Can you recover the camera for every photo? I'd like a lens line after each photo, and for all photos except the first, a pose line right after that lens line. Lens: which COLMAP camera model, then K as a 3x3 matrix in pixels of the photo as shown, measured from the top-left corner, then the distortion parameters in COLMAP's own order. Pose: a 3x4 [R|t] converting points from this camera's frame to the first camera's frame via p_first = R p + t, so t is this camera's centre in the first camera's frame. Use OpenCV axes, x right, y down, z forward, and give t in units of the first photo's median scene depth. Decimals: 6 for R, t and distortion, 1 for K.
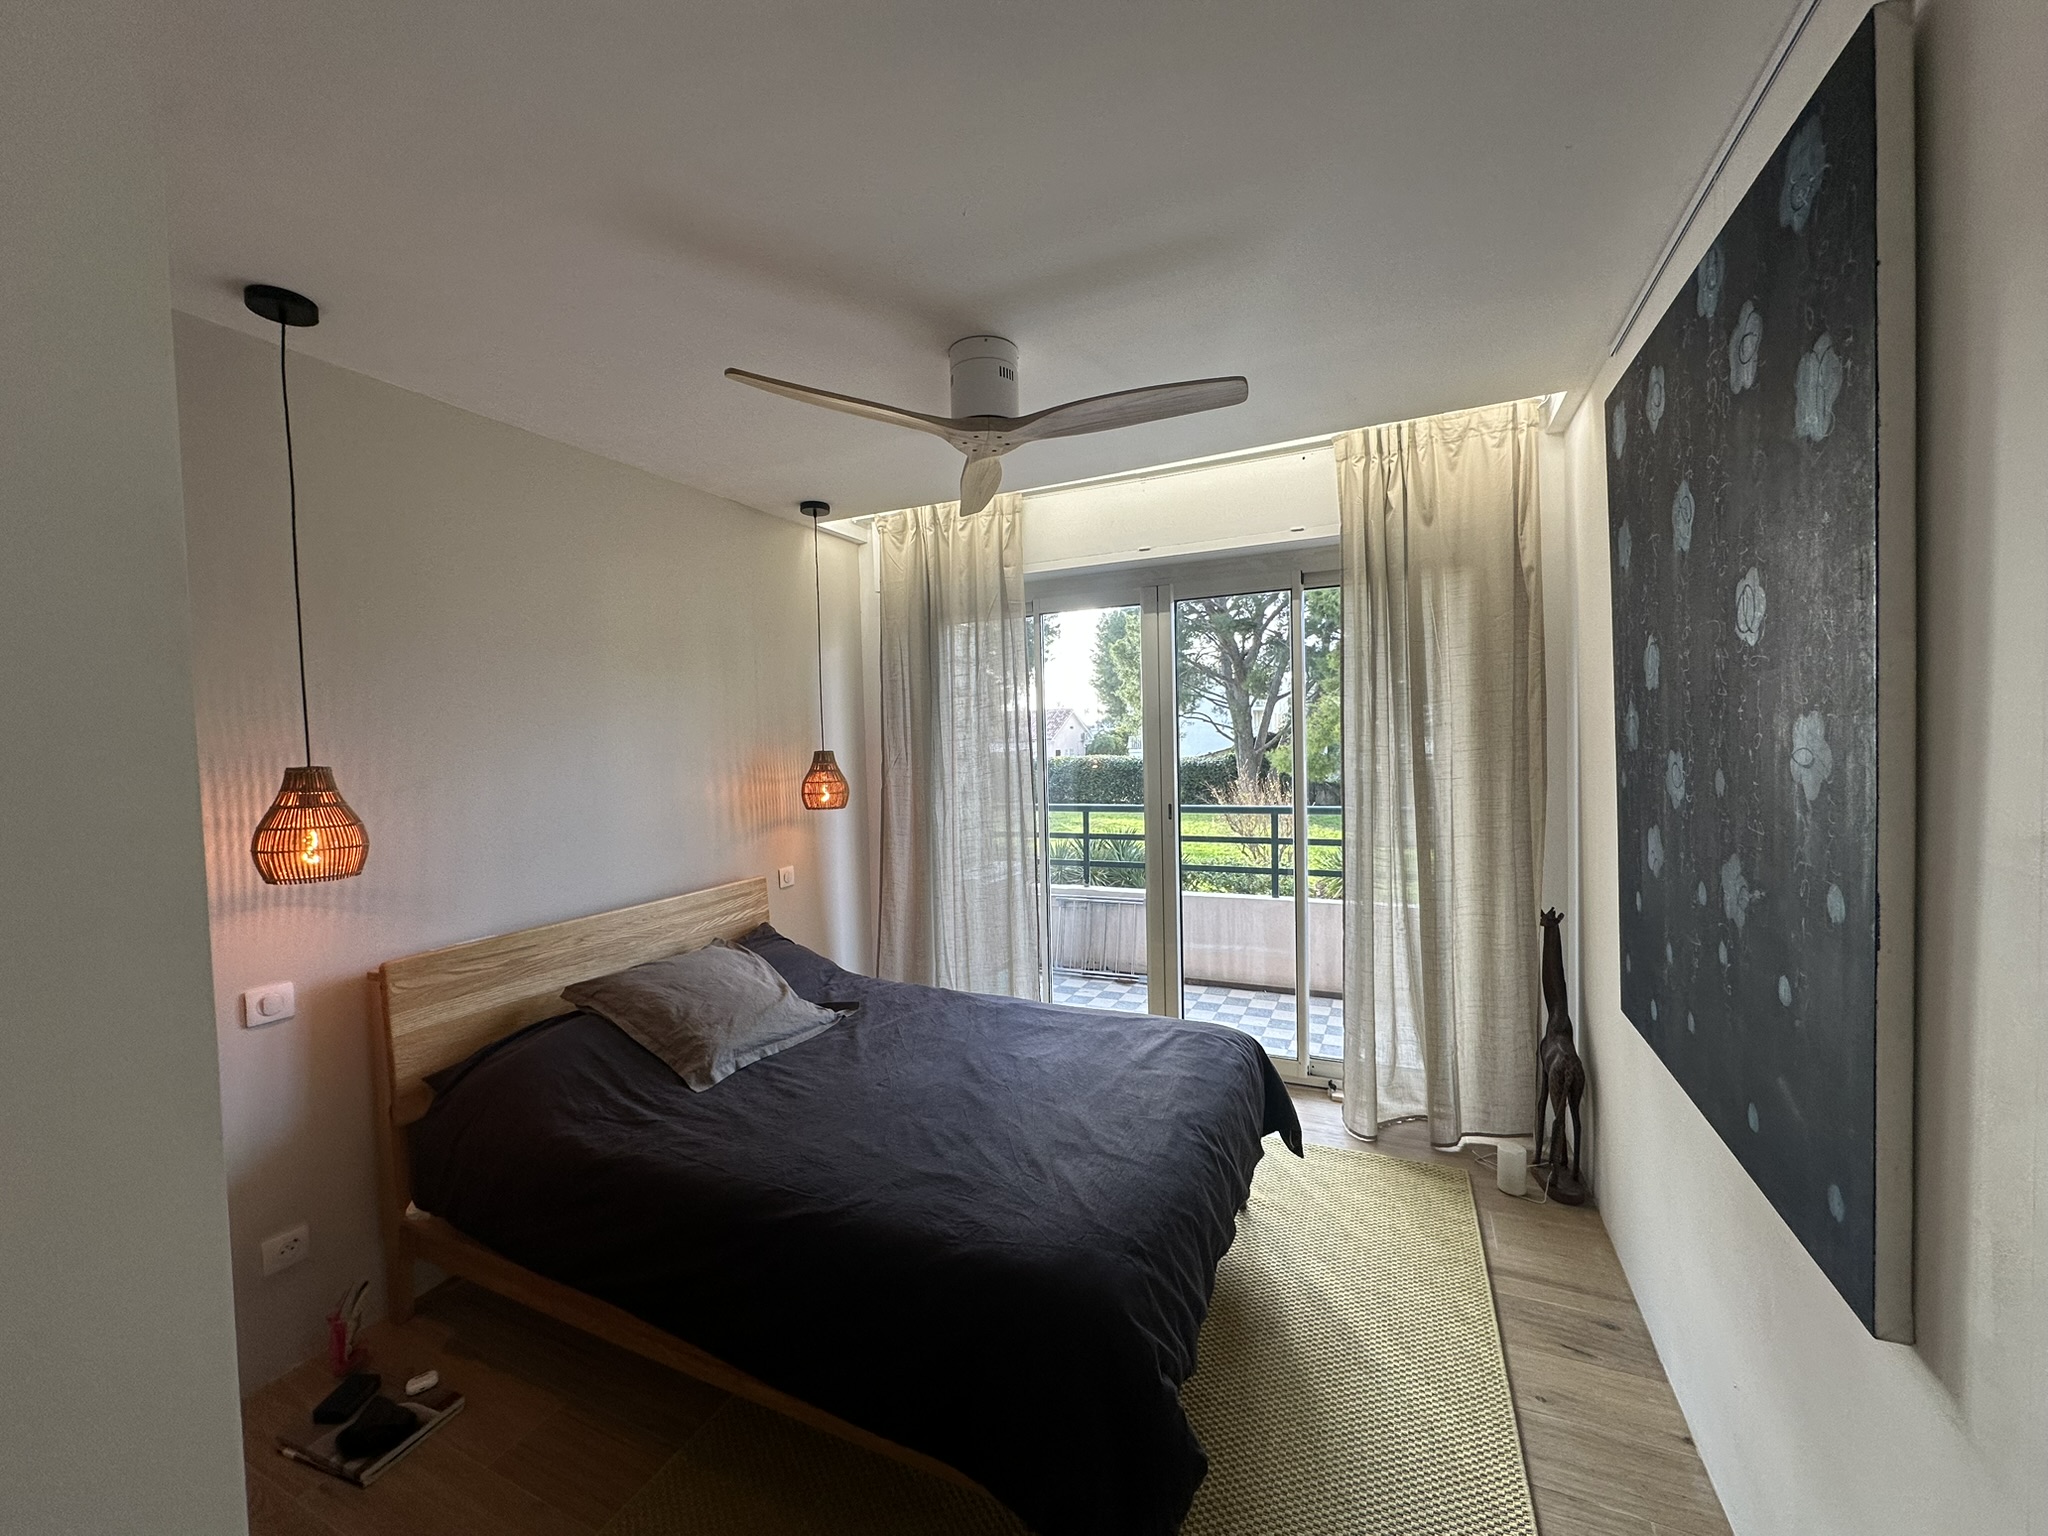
lens RADIAL K [[815.9, 0, 1042.0], [0, 815.9, 766.5], [0, 0, 1]] dist [-0.002775, 0.000618]
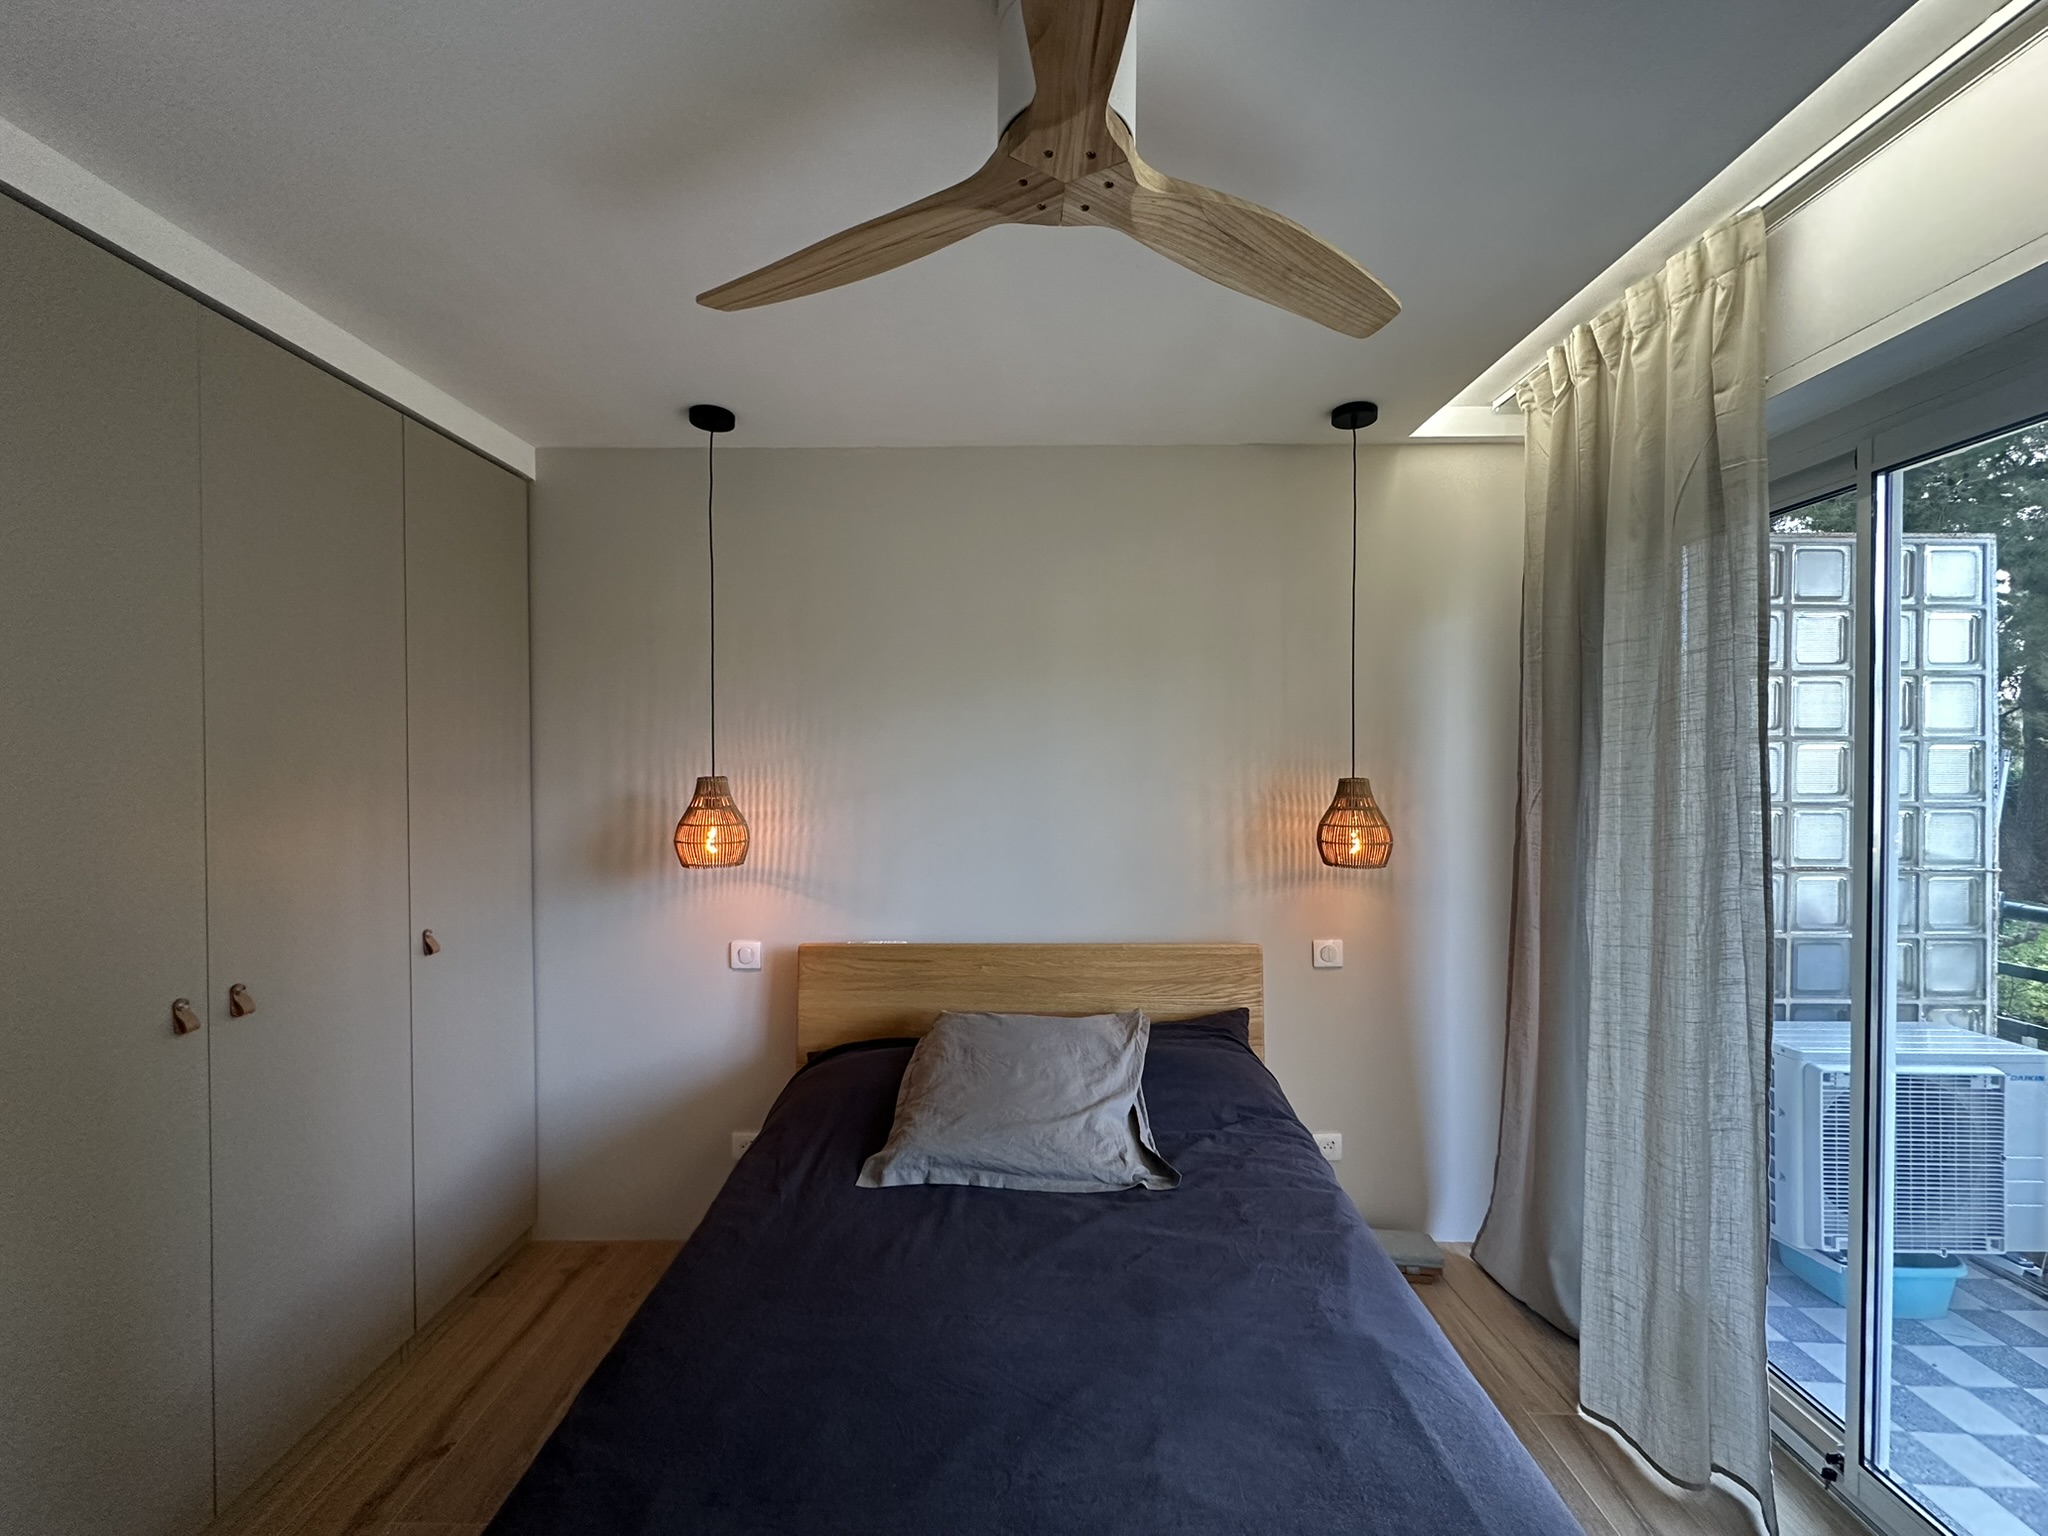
lens RADIAL K [[815.9, 0, 1026.3], [0, 815.9, 768.4], [0, 0, 1]] dist [-0.002775, 0.000618]
pose [[0.395270, 0.027533, -0.918152, 0.340871], [-0.040350, 0.999106, 0.012590, -0.035222], [0.917678, 0.032071, 0.396028, 0.706024]]
